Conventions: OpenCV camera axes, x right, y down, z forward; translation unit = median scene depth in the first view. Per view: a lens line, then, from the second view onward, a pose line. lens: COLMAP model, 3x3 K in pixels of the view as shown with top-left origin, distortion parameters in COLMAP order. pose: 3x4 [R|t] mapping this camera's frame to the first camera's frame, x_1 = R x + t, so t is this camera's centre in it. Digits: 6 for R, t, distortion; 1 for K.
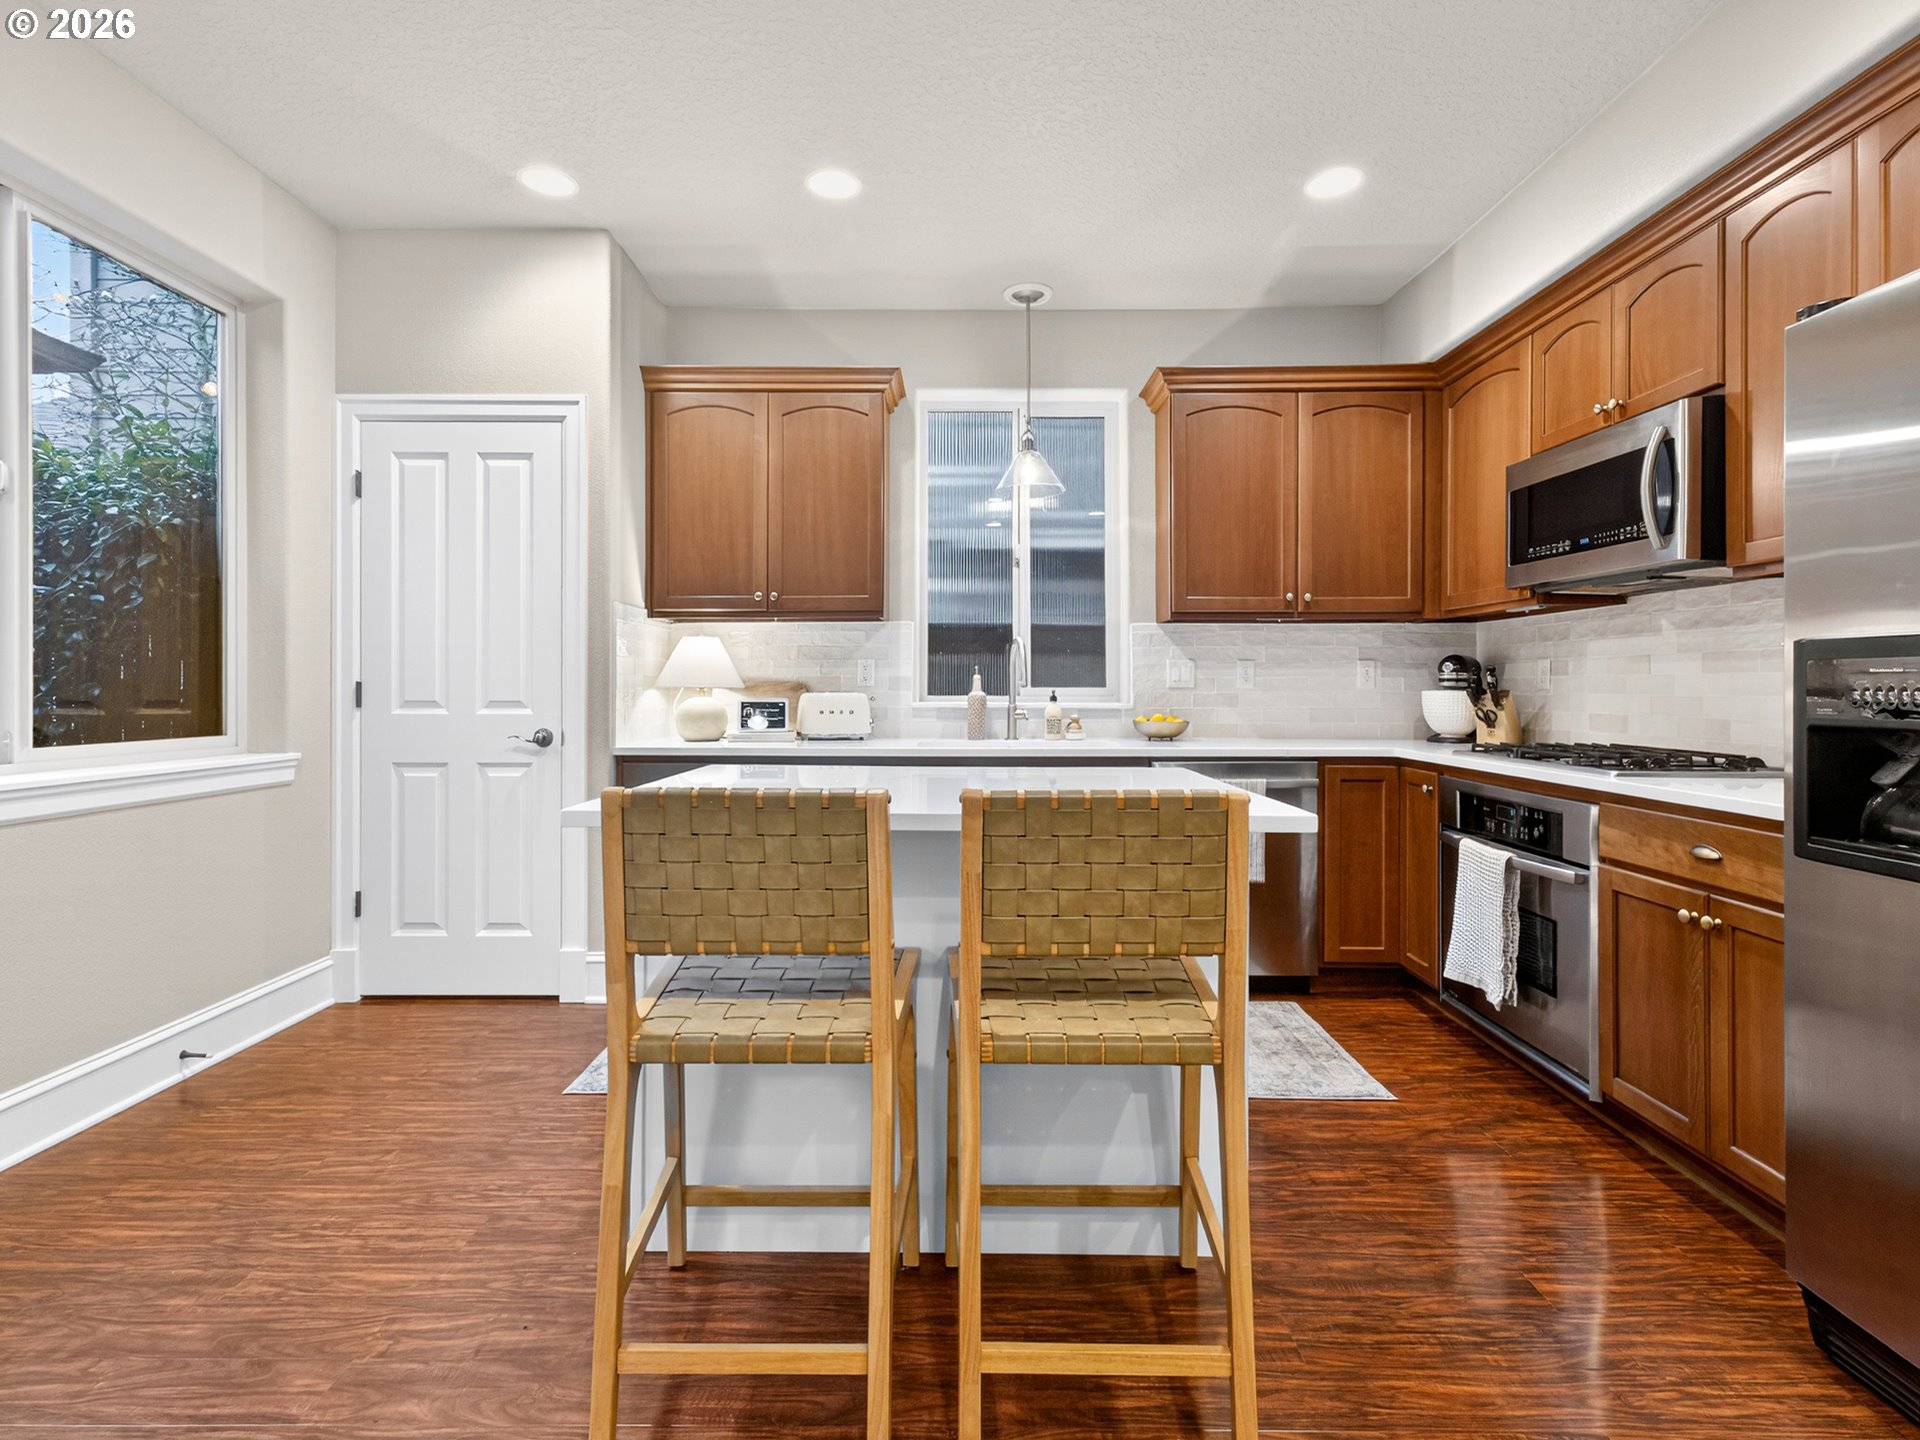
lens RADIAL K [[947.7, 0, 949.8], [0, 947.7, 679.4], [0, 0, 1]] dist [0.012176, 0.001783]
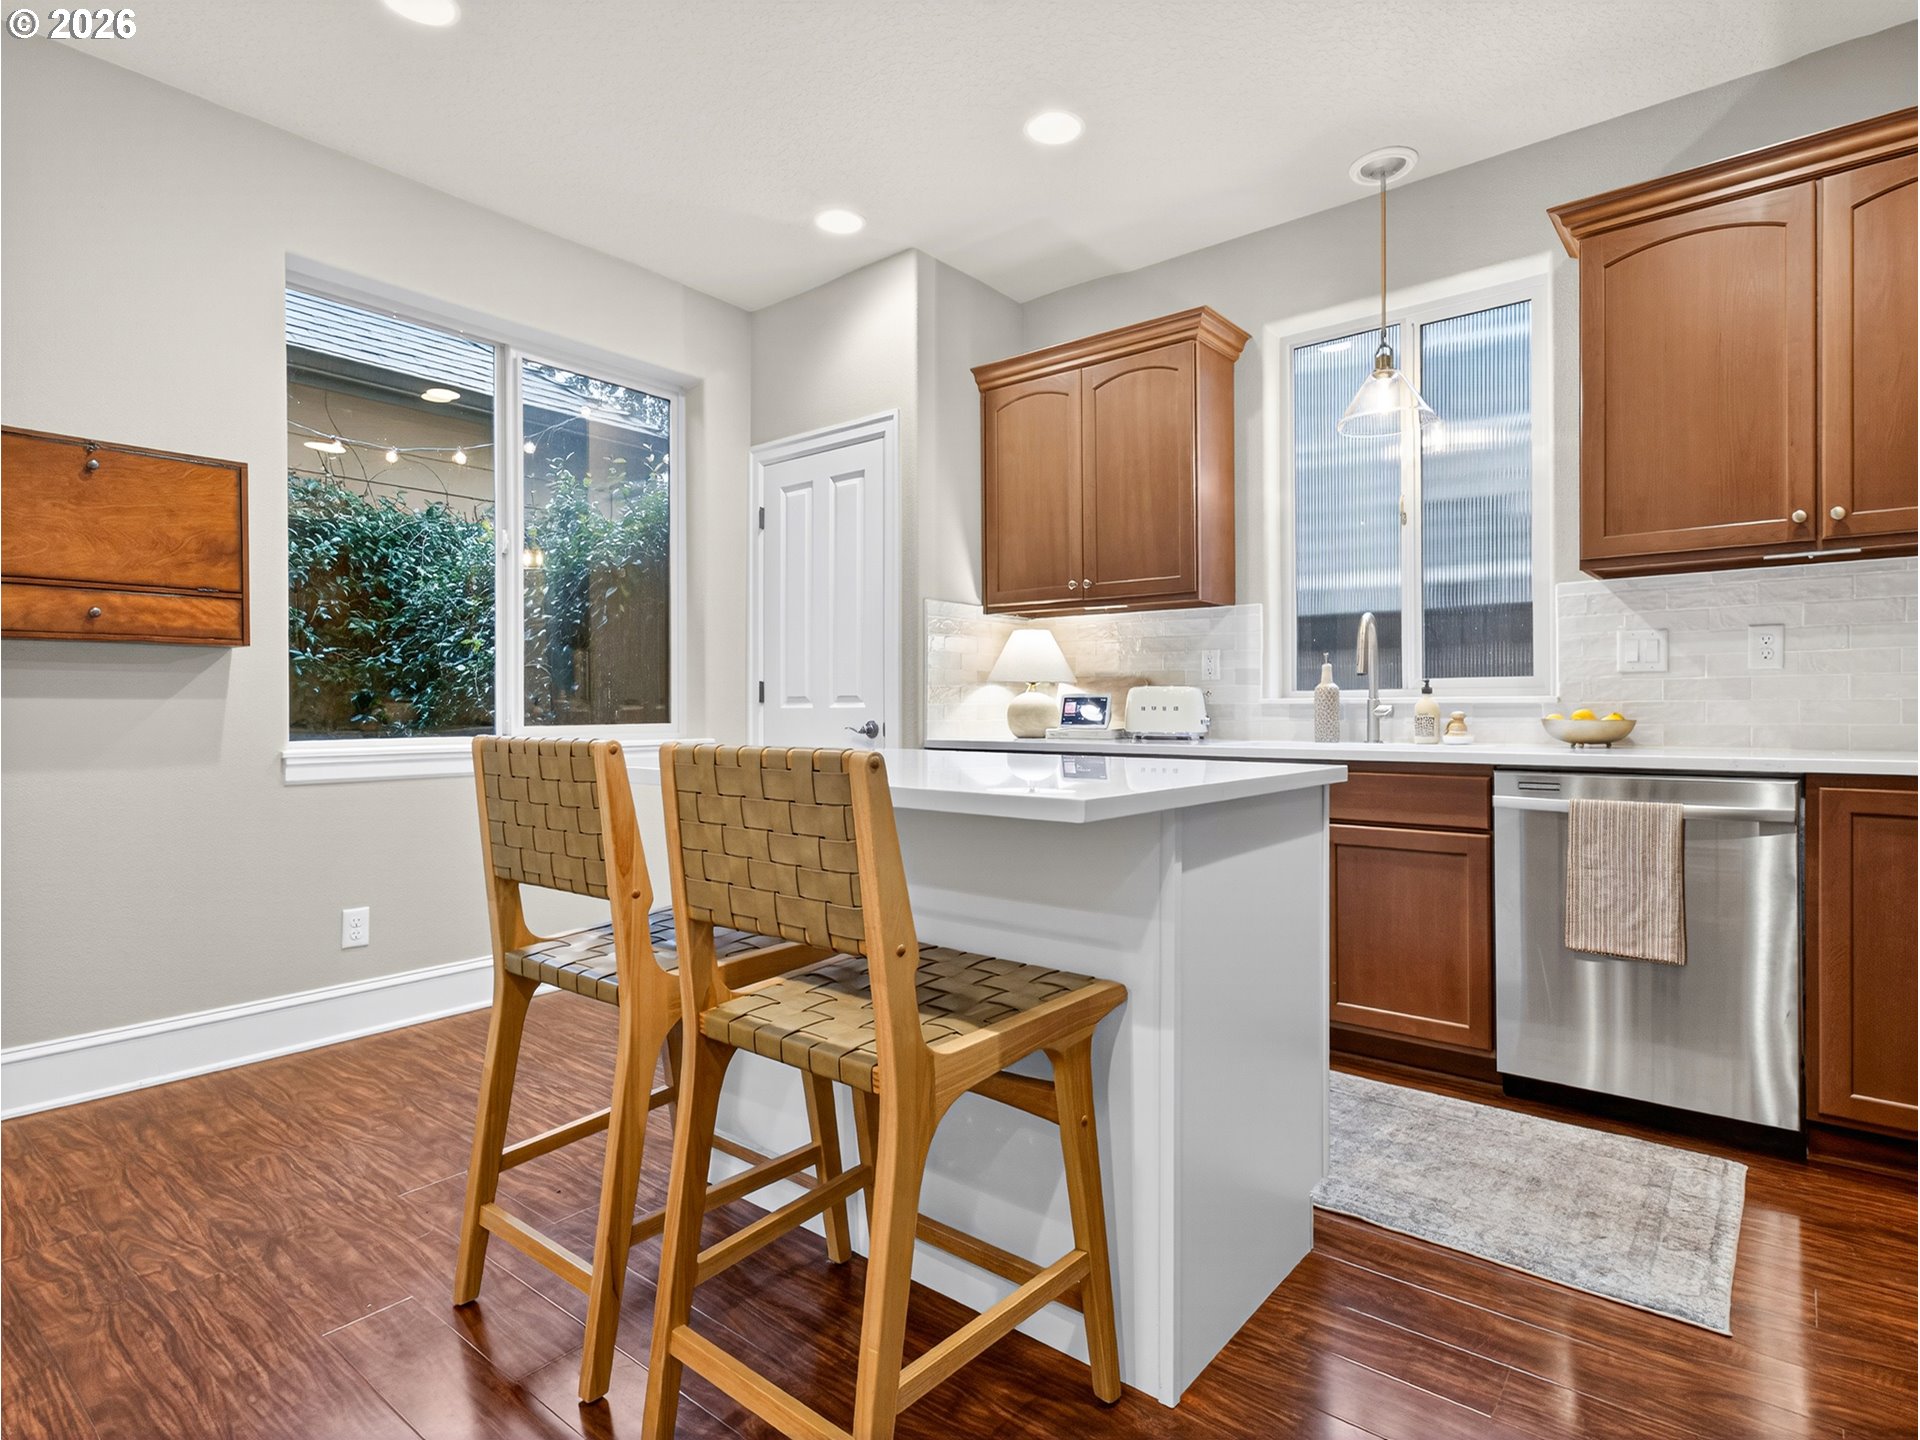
lens RADIAL K [[1012.4, 0, 969.0], [0, 1012.4, 703.6], [0, 0, 1]] dist [0.010525, 0.002310]
pose [[0.778543, -0.007108, -0.627551, 0.348661], [0.008996, 0.999960, -0.000165, 0.029443], [0.627527, -0.005517, 0.778576, 0.146587]]
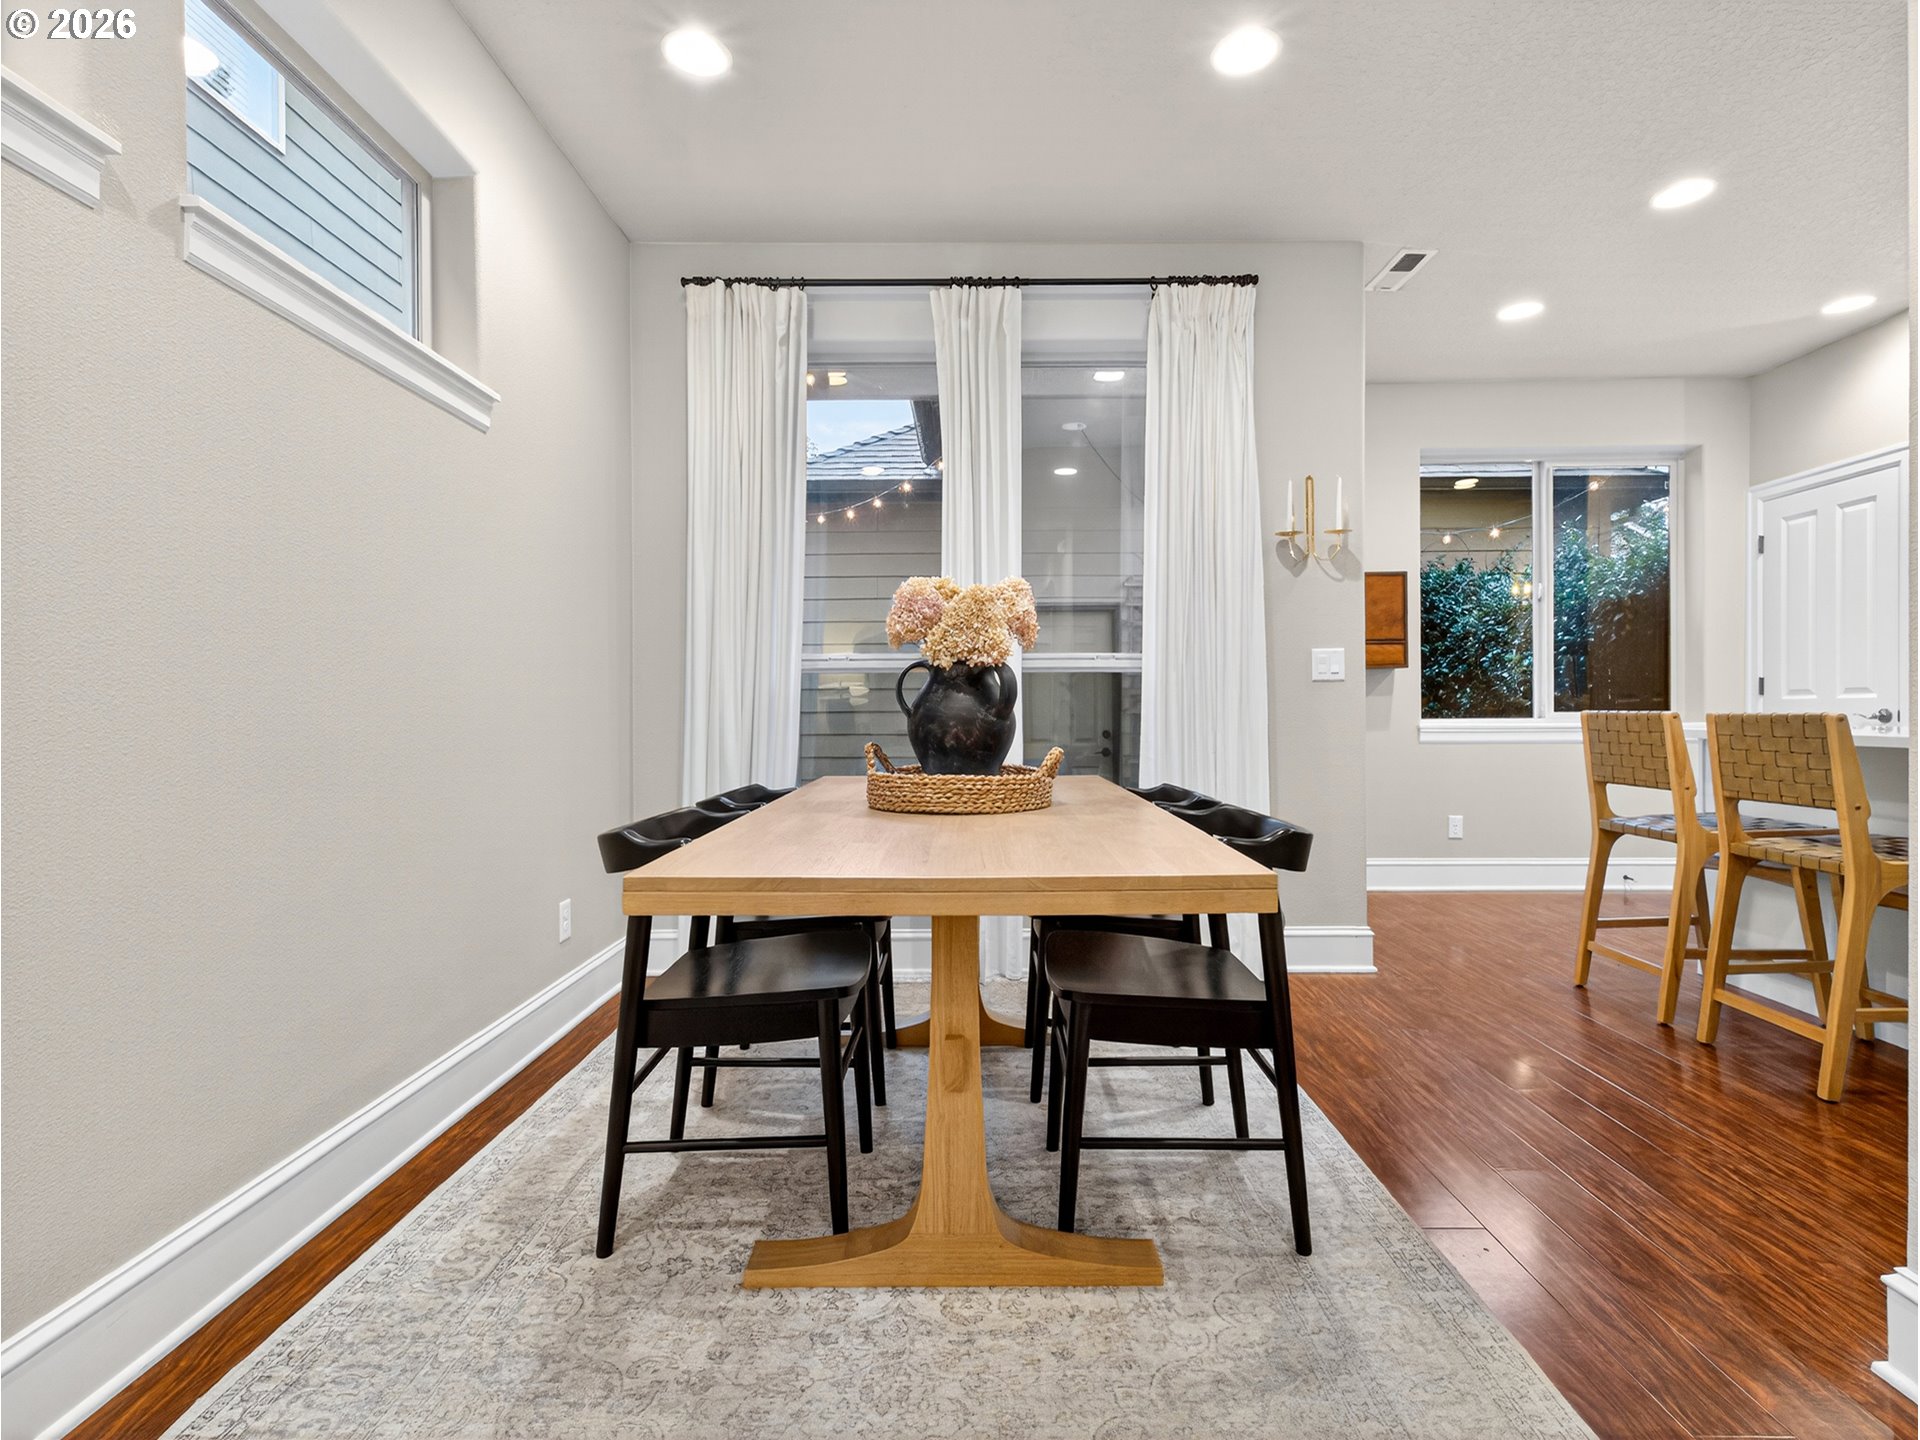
lens RADIAL K [[947.7, 0, 949.4], [0, 947.7, 720.8], [0, 0, 1]] dist [0.012176, 0.001783]
pose [[-0.004184, 0.008437, -0.999956, 0.787391], [0.014183, 0.999864, 0.008377, 0.035344], [0.999891, -0.014147, -0.004303, -0.234124]]
